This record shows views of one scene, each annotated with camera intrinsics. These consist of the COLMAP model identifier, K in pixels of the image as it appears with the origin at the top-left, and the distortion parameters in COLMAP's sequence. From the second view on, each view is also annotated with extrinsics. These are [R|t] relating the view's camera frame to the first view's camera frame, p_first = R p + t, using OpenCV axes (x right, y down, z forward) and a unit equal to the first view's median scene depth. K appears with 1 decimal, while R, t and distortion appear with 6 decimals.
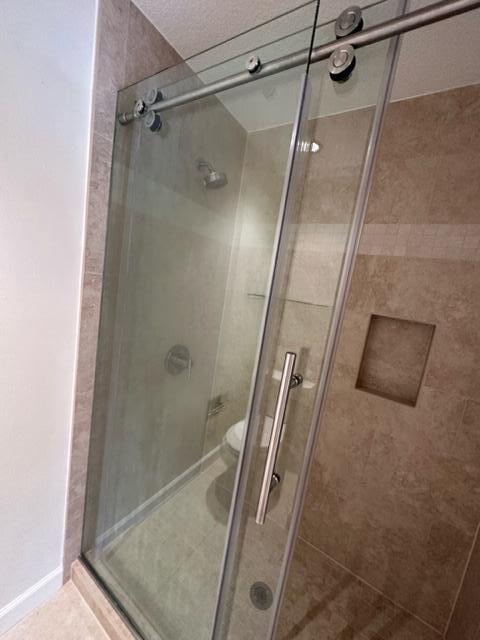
lens RADIAL K [[253.6, 0, 241.4], [0, 253.6, 318.5], [0, 0, 1]] dist [-0.000348, -0.000104]
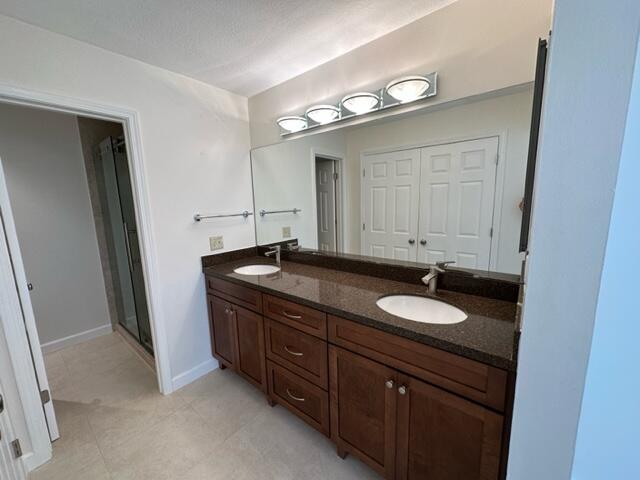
lens RADIAL K [[253.6, 0, 319.0], [0, 253.6, 241.2], [0, 0, 1]] dist [-0.000348, -0.000104]
pose [[0.978863, -0.161391, -0.125617, 1.882070], [0.163373, 0.986549, 0.005568, 0.471120], [0.123028, -0.025972, 0.992063, -1.327386]]
